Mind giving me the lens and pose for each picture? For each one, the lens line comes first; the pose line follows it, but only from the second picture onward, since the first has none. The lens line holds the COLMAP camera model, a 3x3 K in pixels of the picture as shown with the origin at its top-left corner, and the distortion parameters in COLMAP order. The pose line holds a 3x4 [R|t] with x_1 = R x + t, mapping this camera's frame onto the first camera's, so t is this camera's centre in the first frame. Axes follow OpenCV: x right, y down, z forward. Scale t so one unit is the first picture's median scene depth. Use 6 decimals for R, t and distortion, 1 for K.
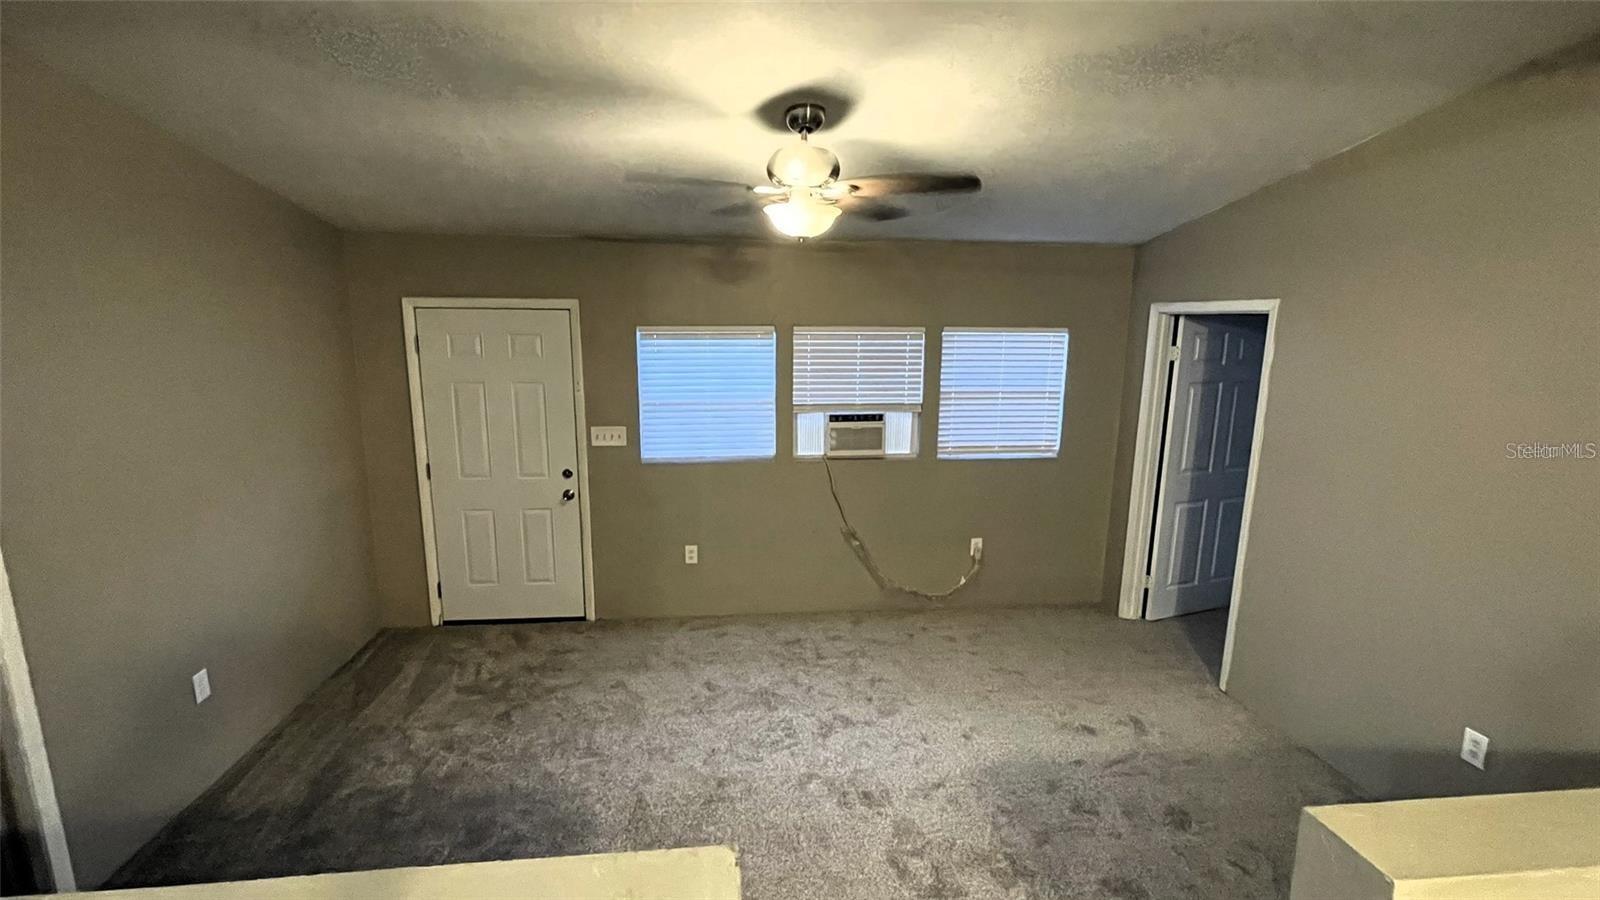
lens RADIAL K [[697.5, 0, 795.1], [0, 697.5, 456.7], [0, 0, 1]] dist [-0.000069, -0.000536]
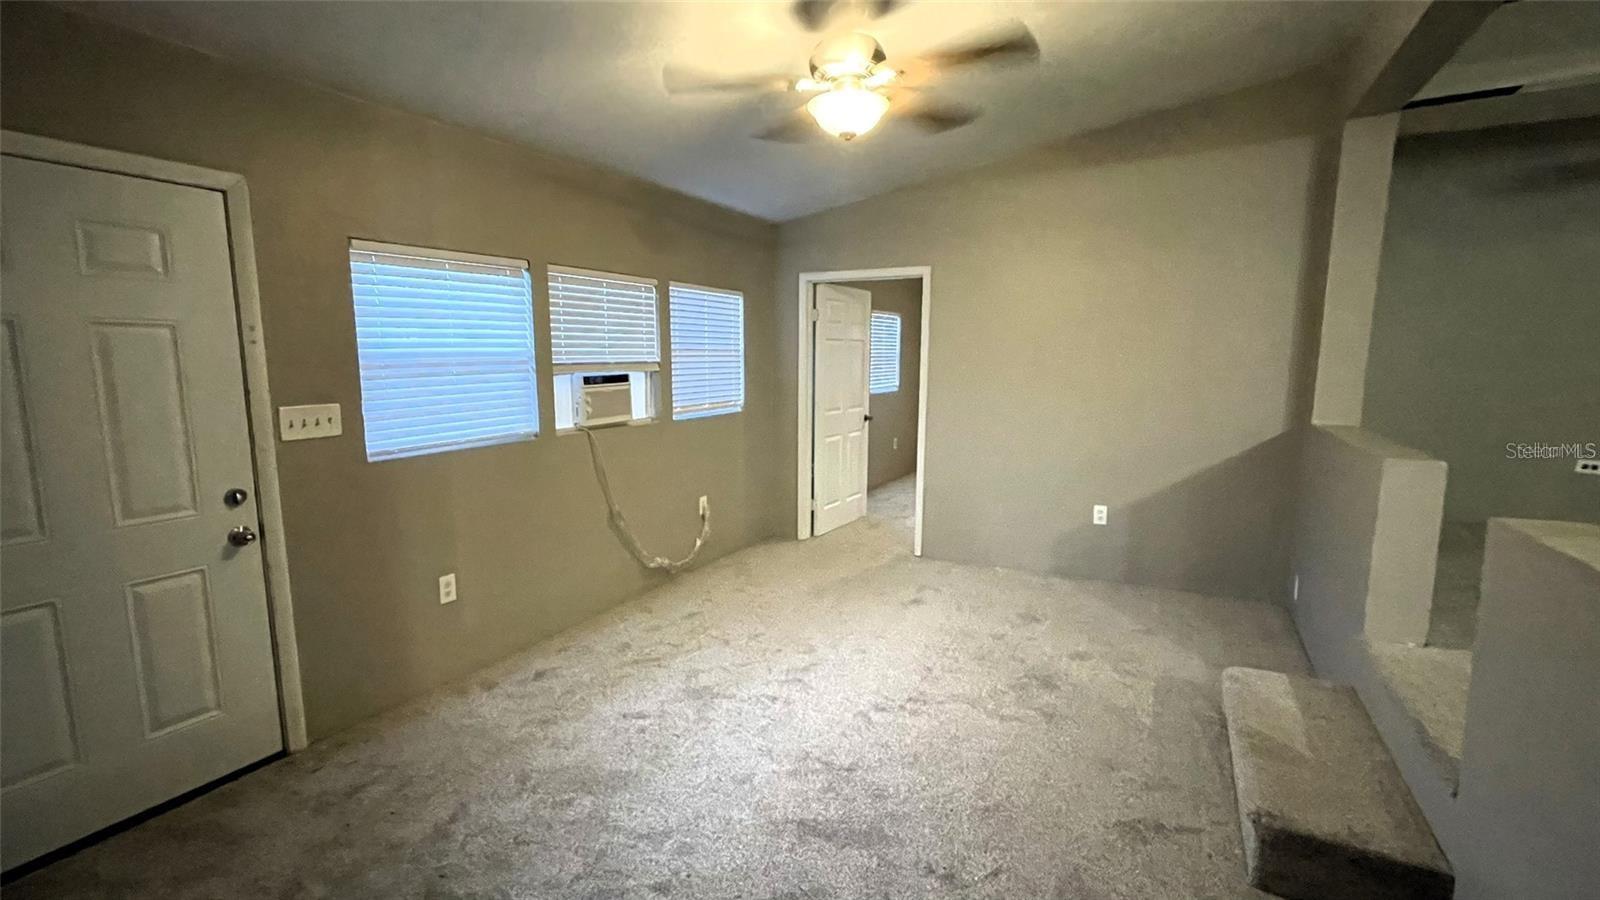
lens RADIAL K [[697.5, 0, 795.1], [0, 697.5, 456.7], [0, 0, 1]] dist [-0.000069, -0.000536]
pose [[0.562934, -0.129462, 0.816300, -0.507162], [0.158161, 0.986277, 0.047350, 0.035495], [-0.811228, 0.102452, 0.575685, 0.327837]]
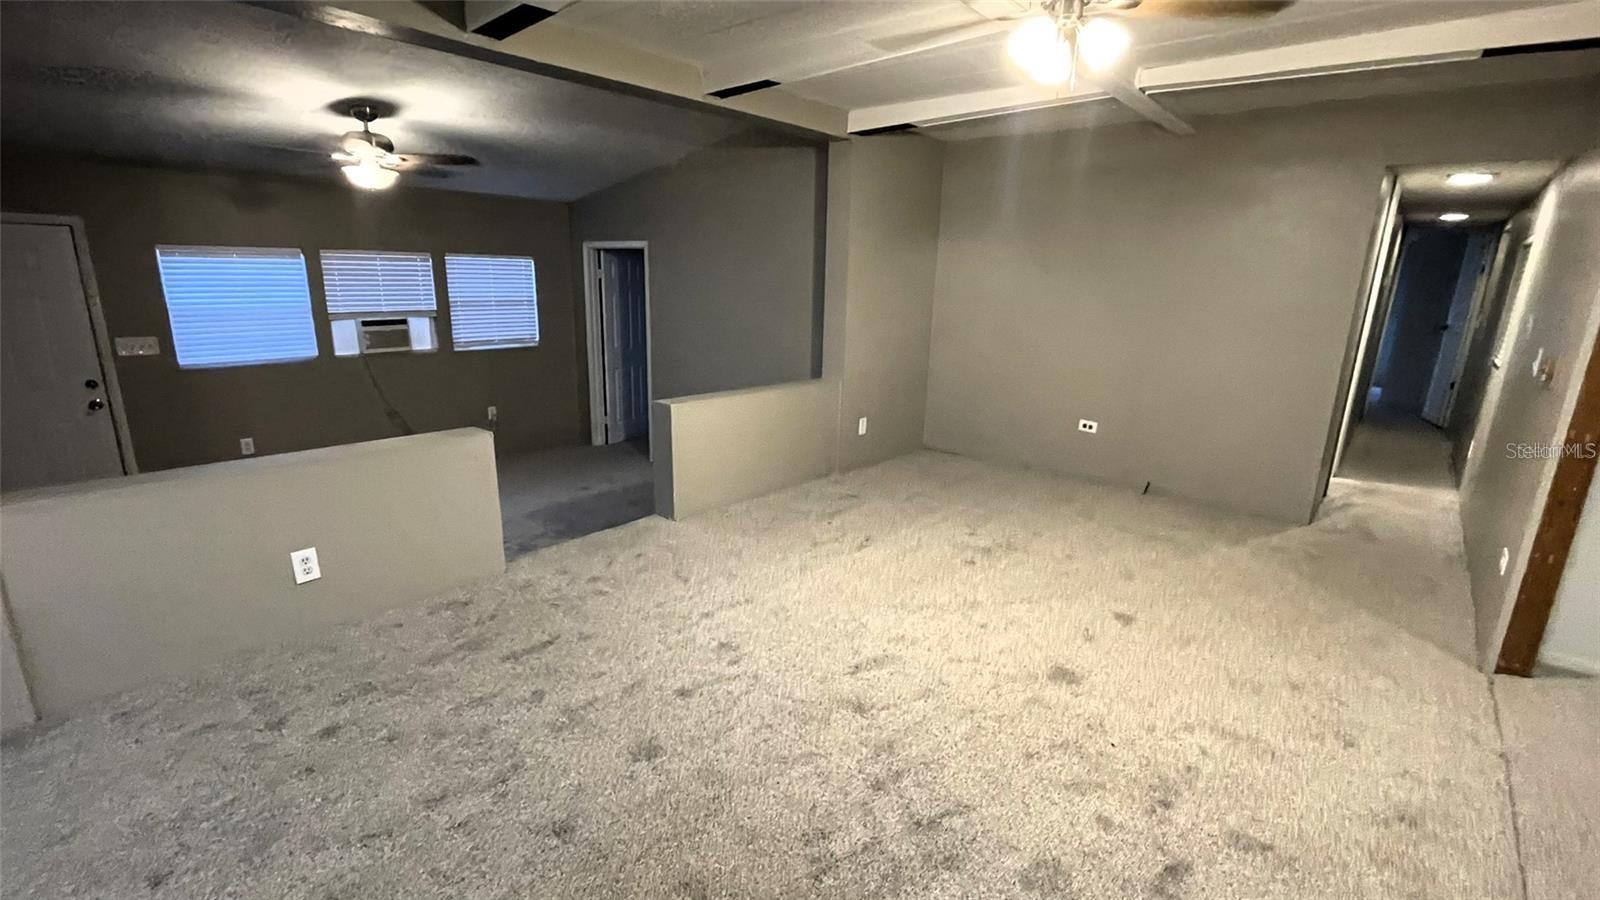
lens RADIAL K [[697.5, 0, 795.1], [0, 697.5, 456.7], [0, 0, 1]] dist [-0.000069, -0.000536]
pose [[0.730952, -0.163734, 0.662496, -0.260110], [0.109230, 0.986345, 0.123256, 0.116578], [-0.673631, -0.017730, 0.738855, -0.491916]]
